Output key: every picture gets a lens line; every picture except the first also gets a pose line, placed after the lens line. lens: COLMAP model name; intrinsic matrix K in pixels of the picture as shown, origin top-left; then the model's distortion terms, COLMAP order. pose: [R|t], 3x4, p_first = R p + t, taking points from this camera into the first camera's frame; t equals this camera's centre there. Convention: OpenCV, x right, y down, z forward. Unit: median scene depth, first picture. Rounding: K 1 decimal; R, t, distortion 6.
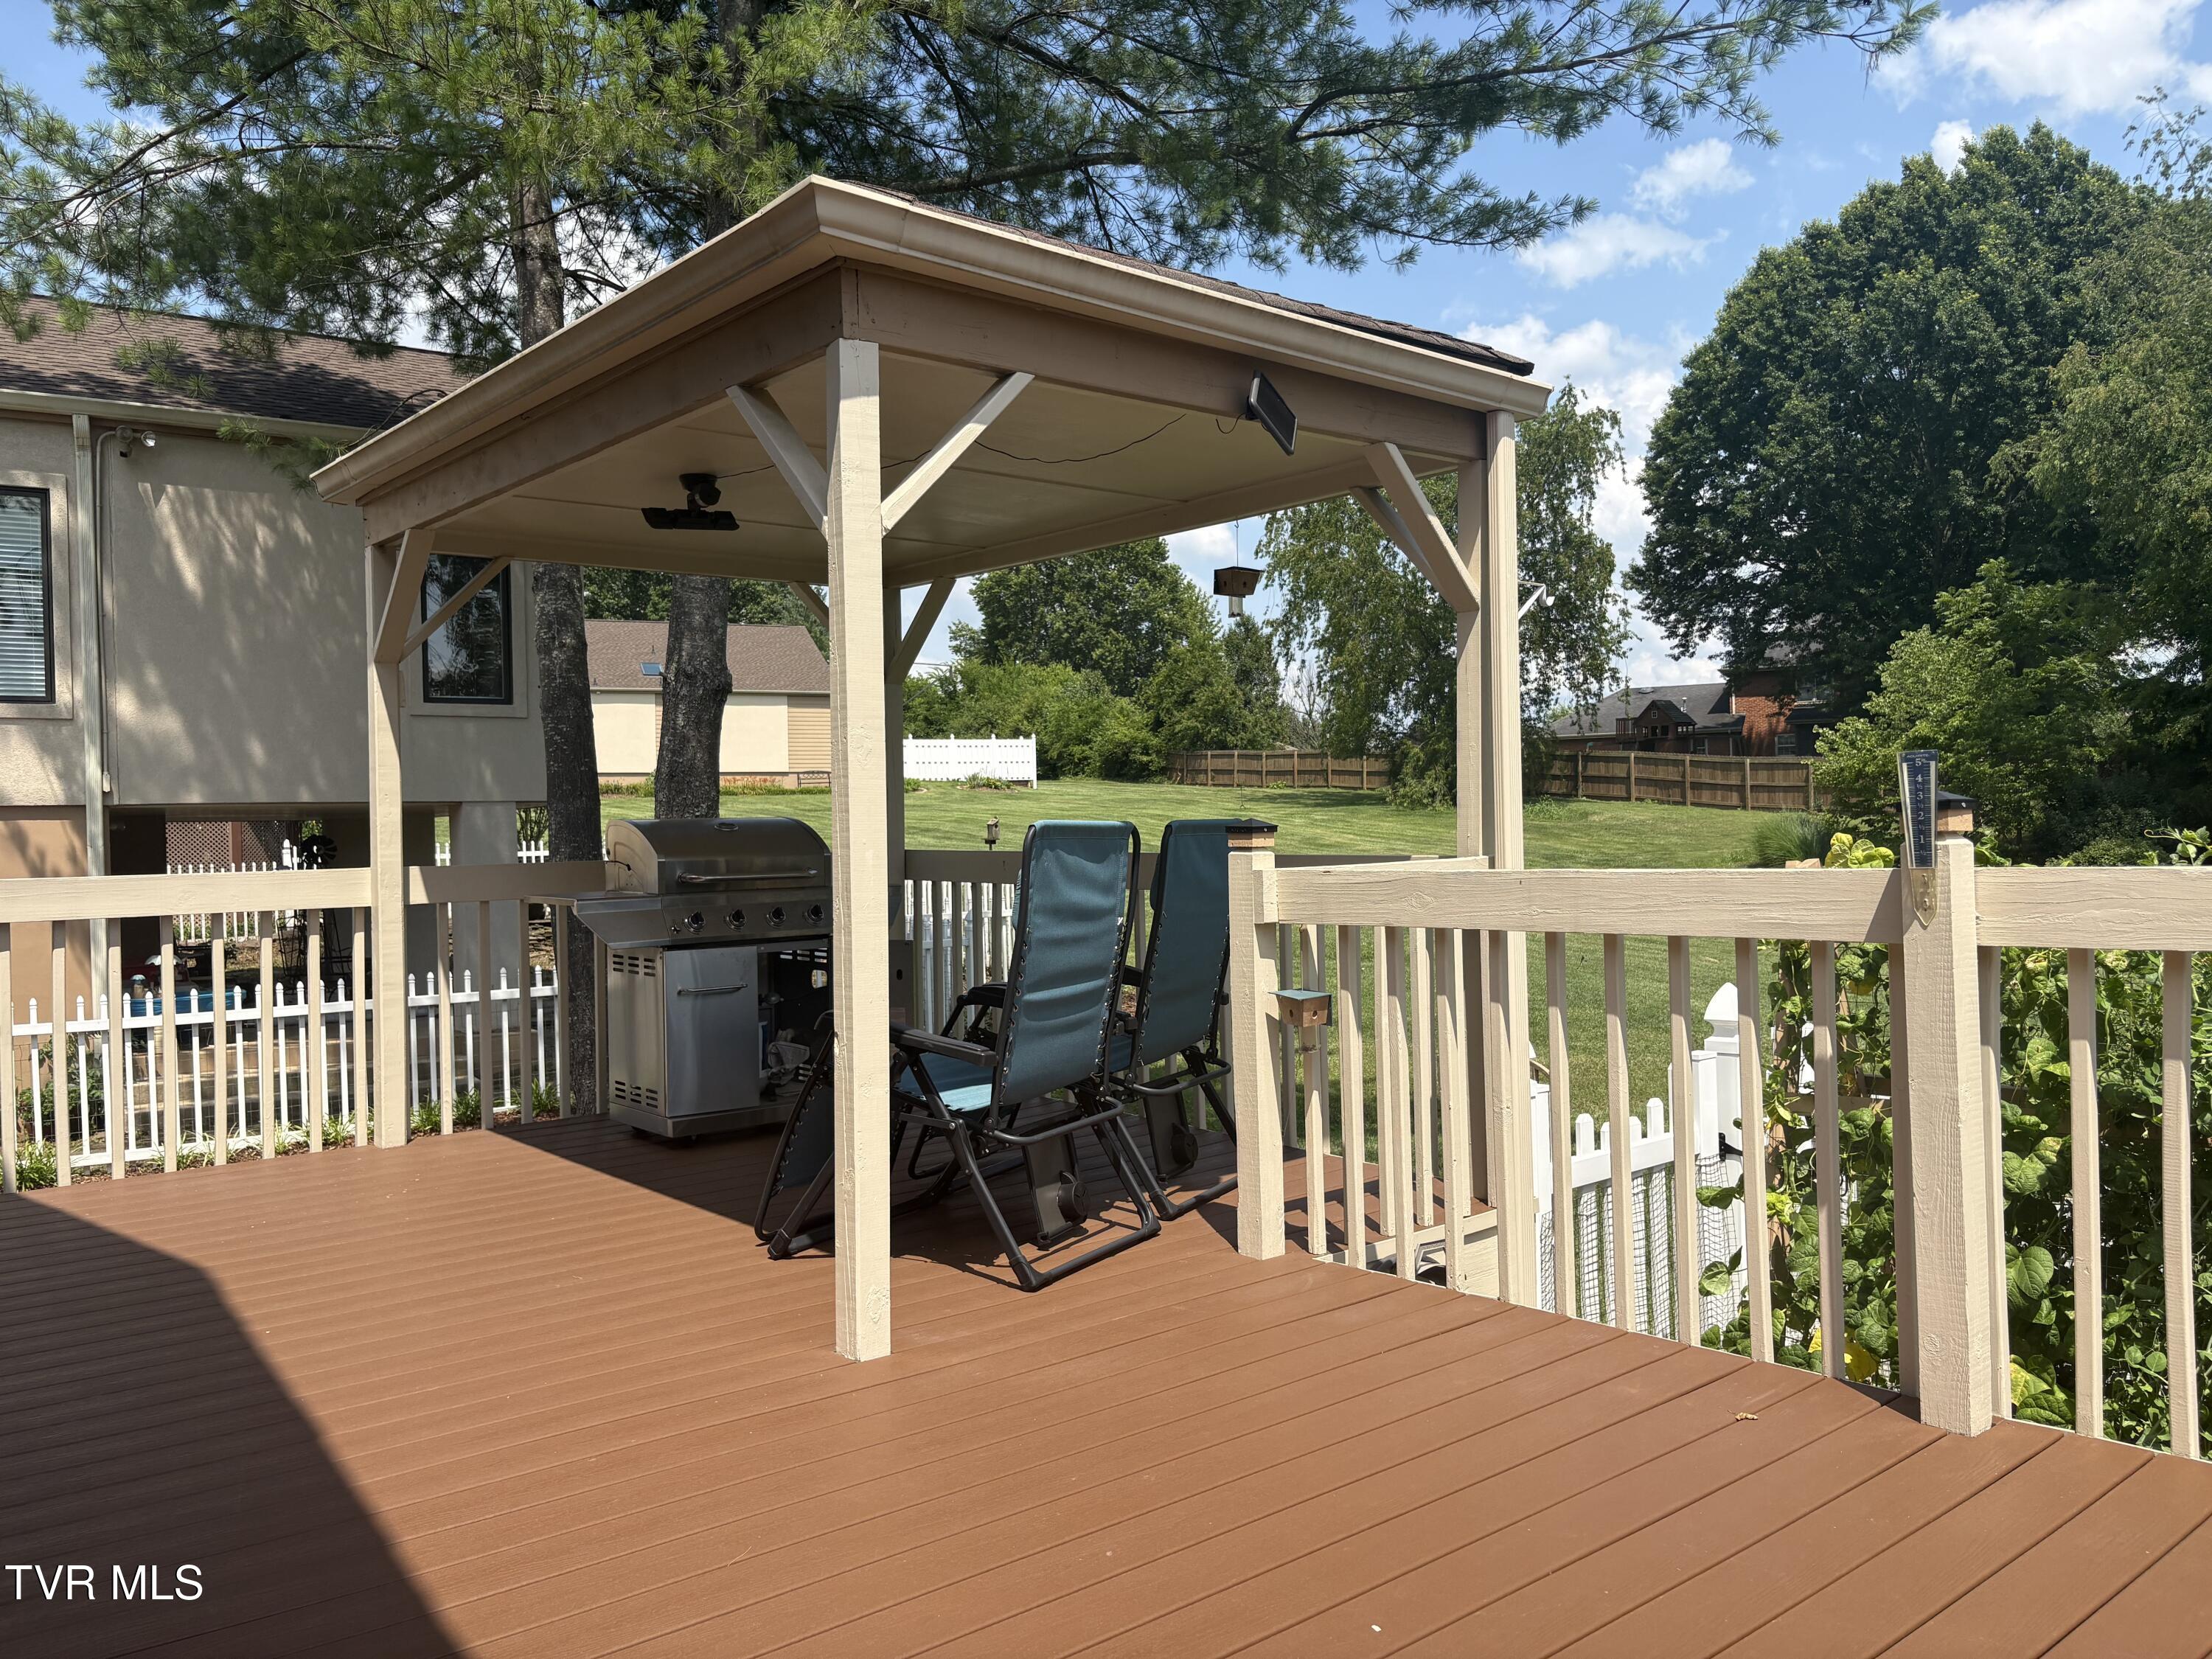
lens RADIAL K [[1672.2, 0, 1106.0], [0, 1672.2, 829.5], [0, 0, 1]] dist [-0.000506, -0.001043]
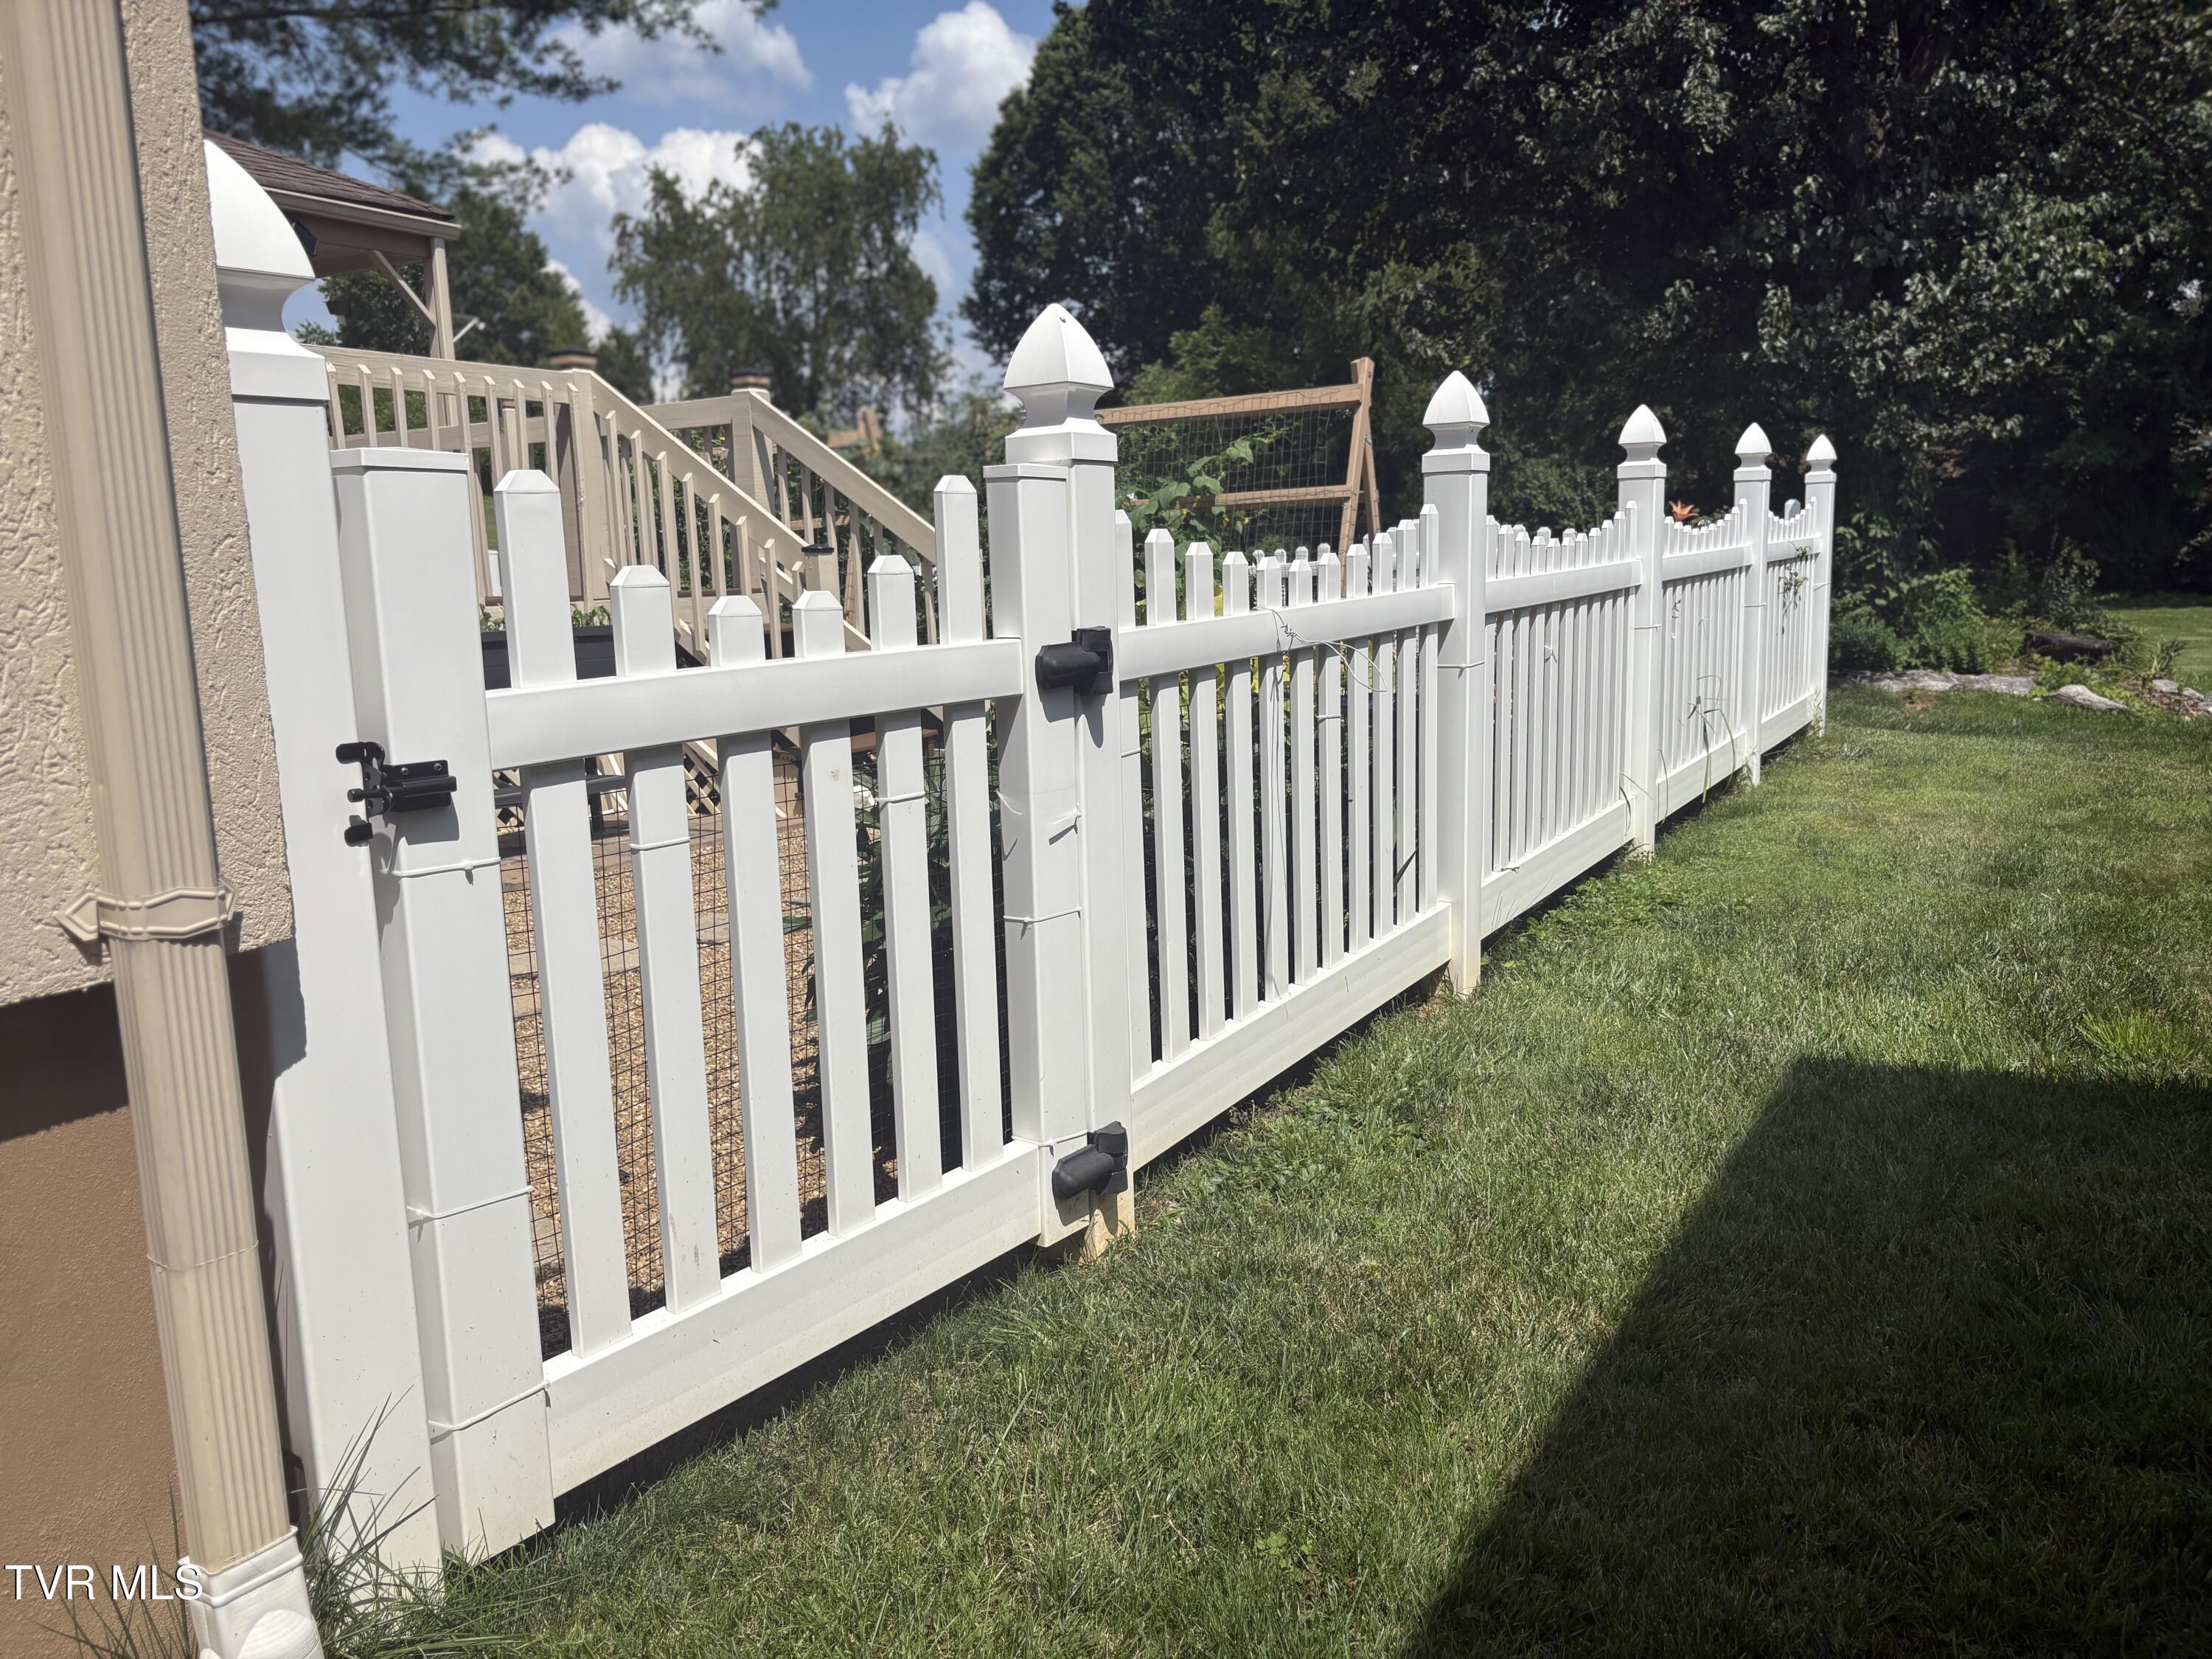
lens RADIAL K [[1684.2, 0, 1089.8], [0, 1684.2, 834.1], [0, 0, 1]] dist [0.036180, -0.014525]
pose [[0.948740, -0.053563, 0.311486, 0.029251], [0.003411, 0.987213, 0.159371, 0.016656], [-0.316039, -0.150139, 0.936791, -0.142439]]
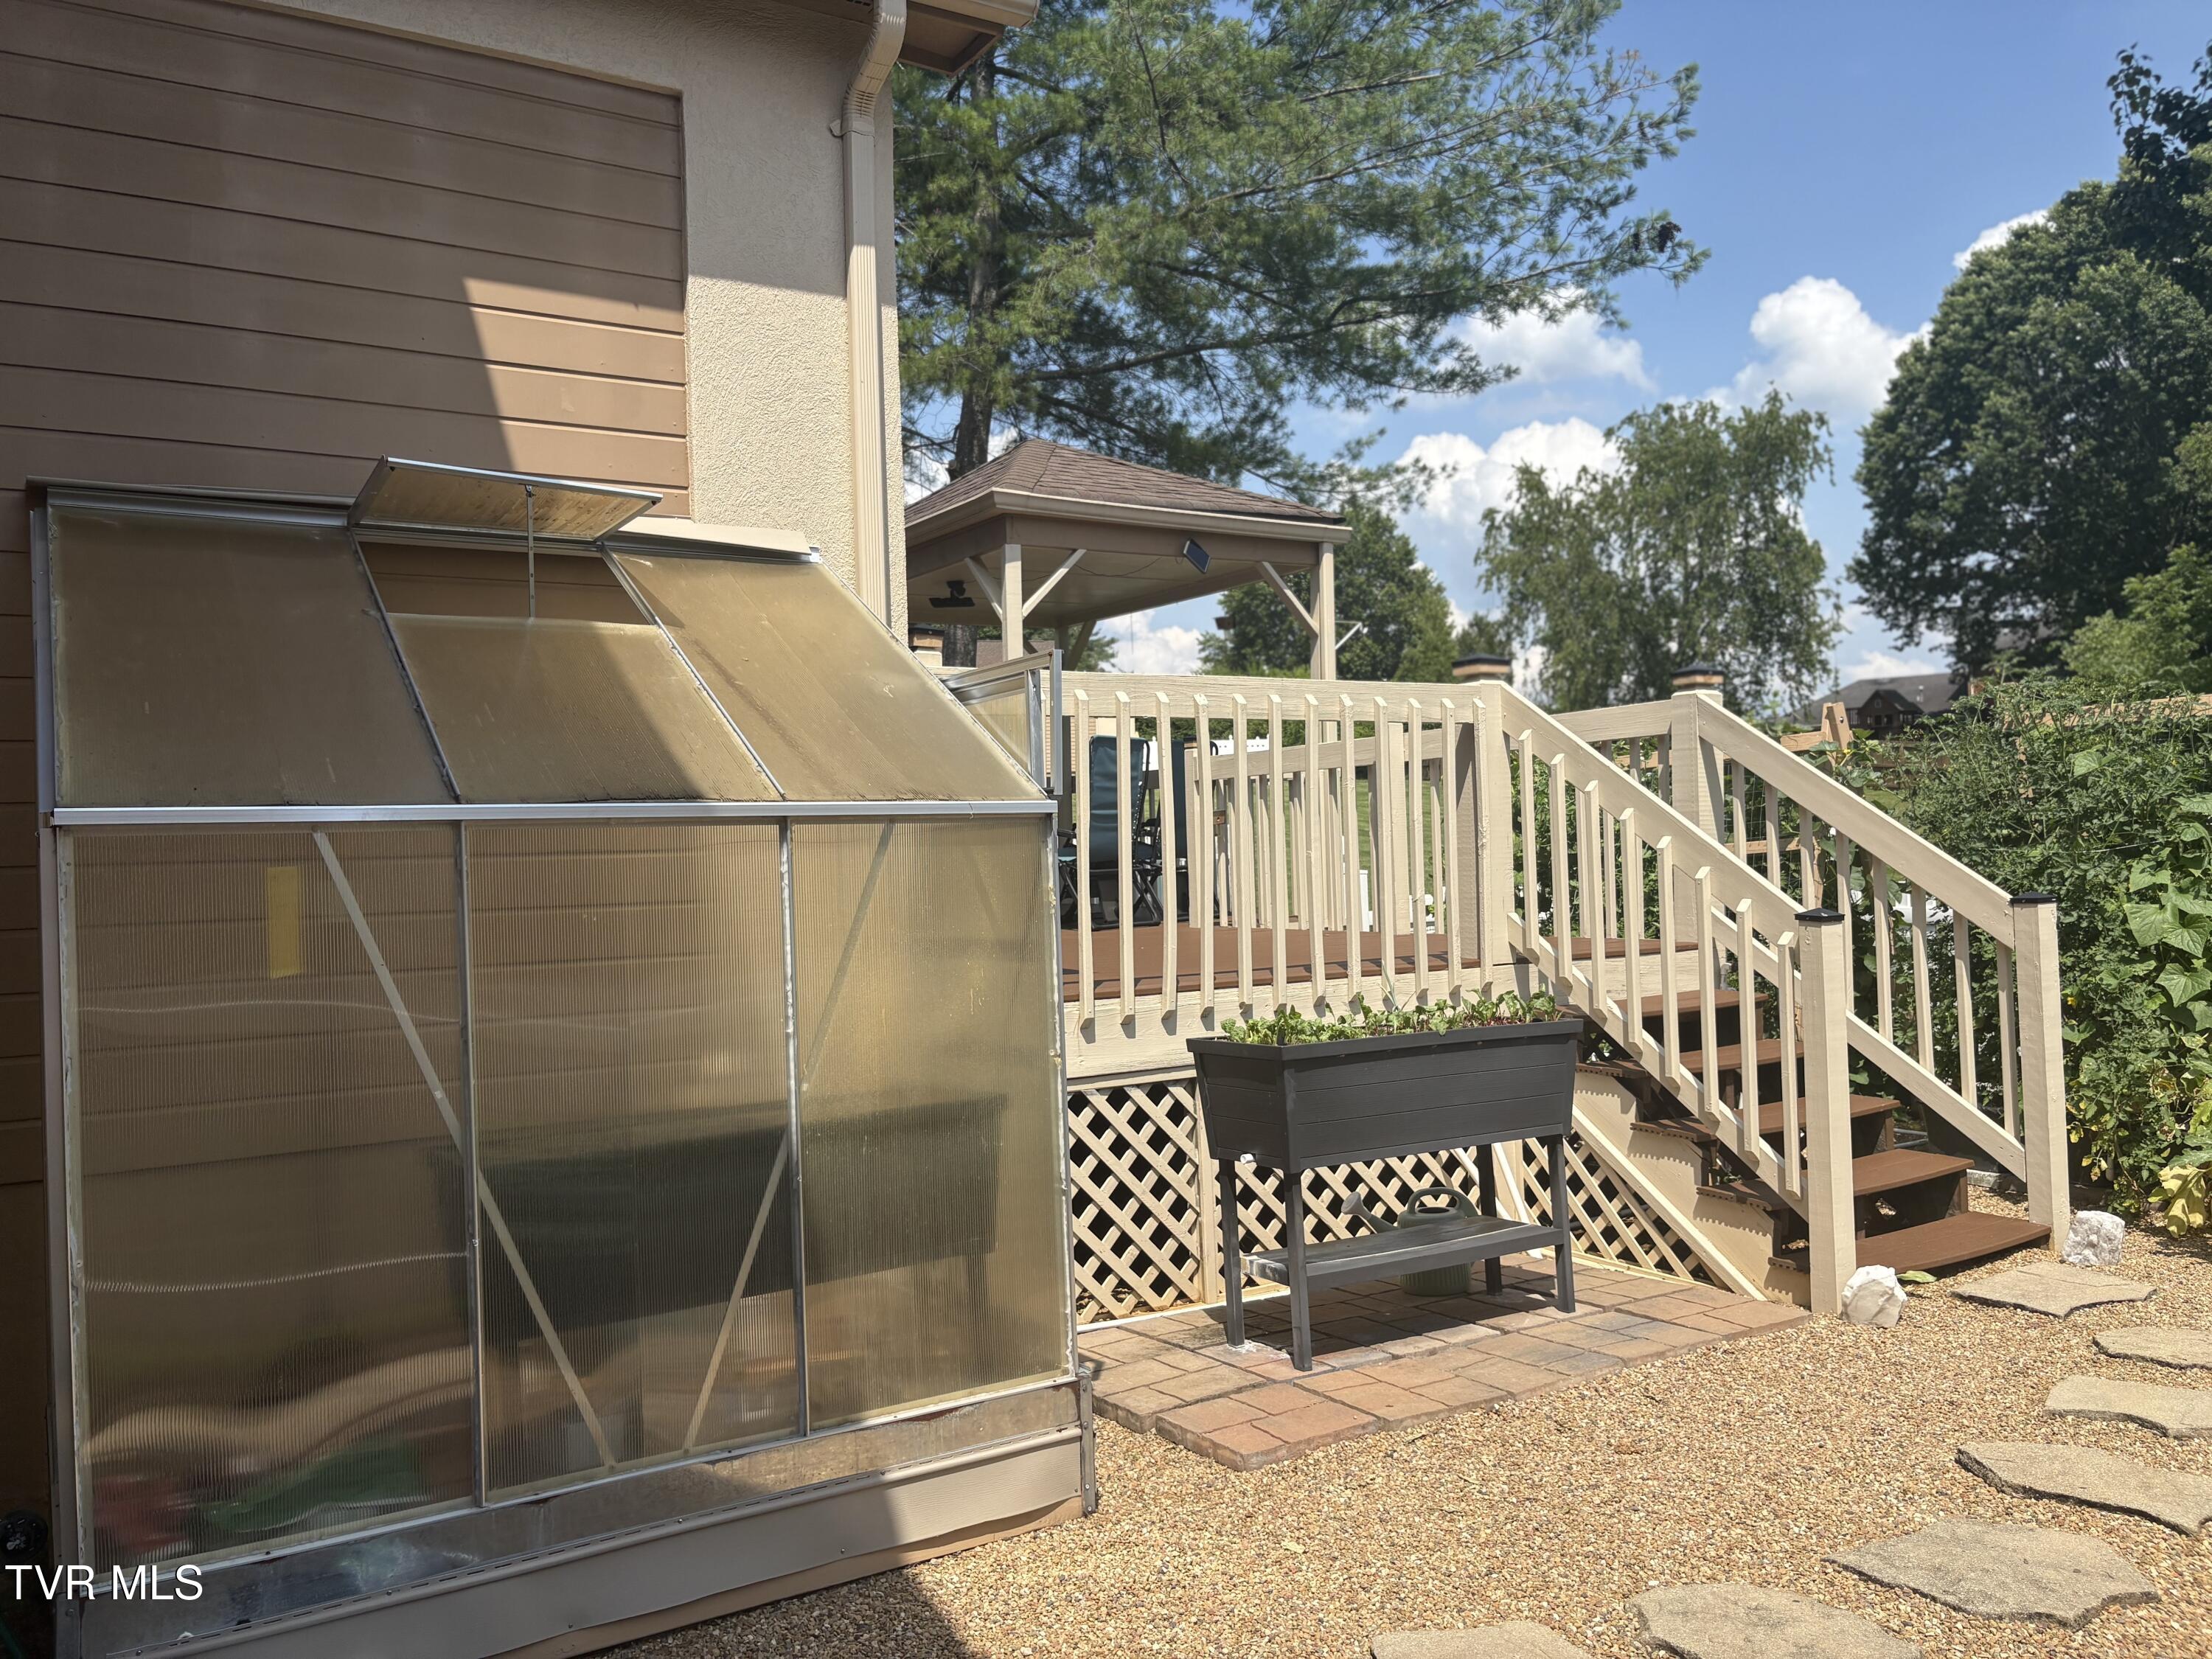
lens RADIAL K [[1666.8, 0, 1106.0], [0, 1666.8, 829.5], [0, 0, 1]] dist [0.039285, 0.056803]
pose [[0.987584, -0.001654, -0.157082, 0.027178], [0.001318, 0.999997, -0.002240, 0.010764], [0.157085, 0.002005, 0.987583, -0.103941]]
